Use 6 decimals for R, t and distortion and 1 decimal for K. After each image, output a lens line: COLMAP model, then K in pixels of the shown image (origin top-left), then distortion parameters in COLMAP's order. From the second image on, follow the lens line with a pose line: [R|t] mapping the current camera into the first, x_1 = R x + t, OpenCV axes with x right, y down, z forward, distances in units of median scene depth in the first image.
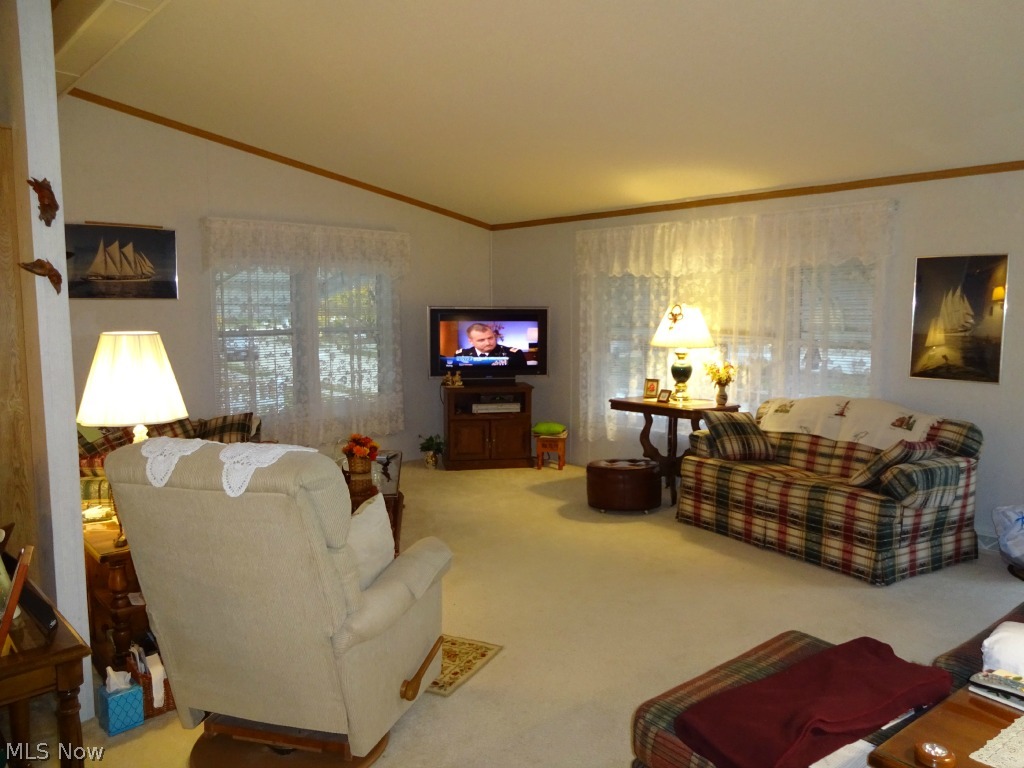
lens RADIAL K [[766.0, 0, 514.7], [0, 766.0, 384.0], [0, 0, 1]] dist [-0.004969, 0.002013]
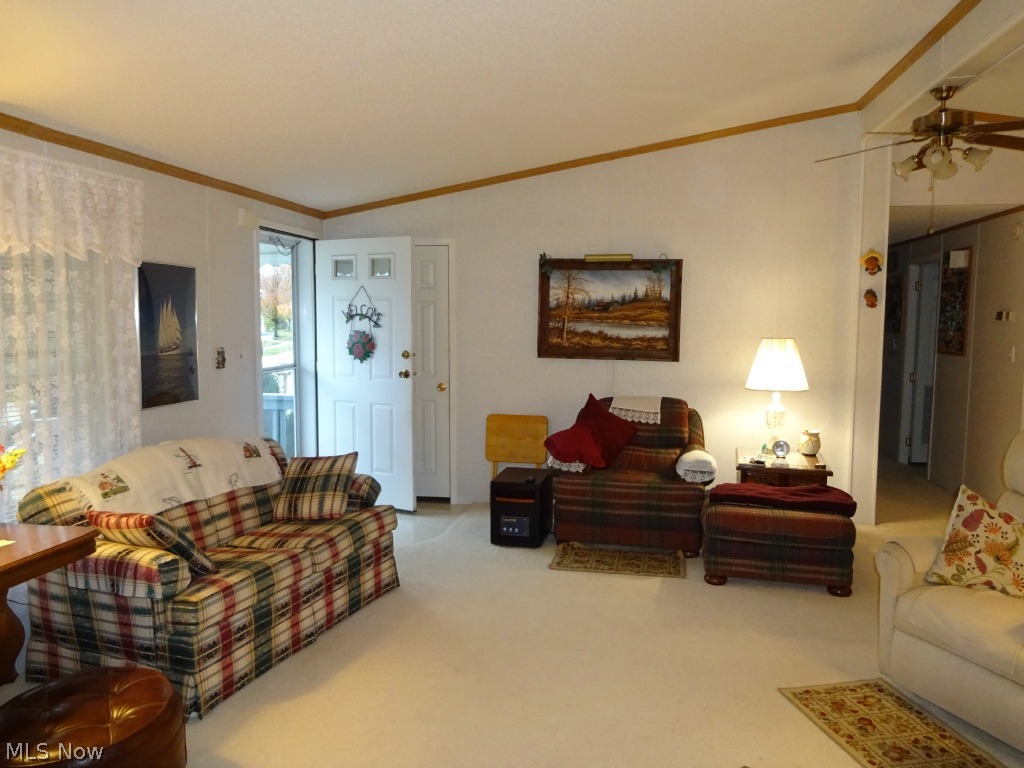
lens RADIAL K [[766.0, 0, 515.3], [0, 766.0, 385.0], [0, 0, 1]] dist [-0.004969, 0.002013]
pose [[-0.608261, -0.080671, 0.789627, -0.372451], [0.071892, 0.985134, 0.156024, -0.139144], [-0.790474, 0.151671, -0.593419, 1.227741]]
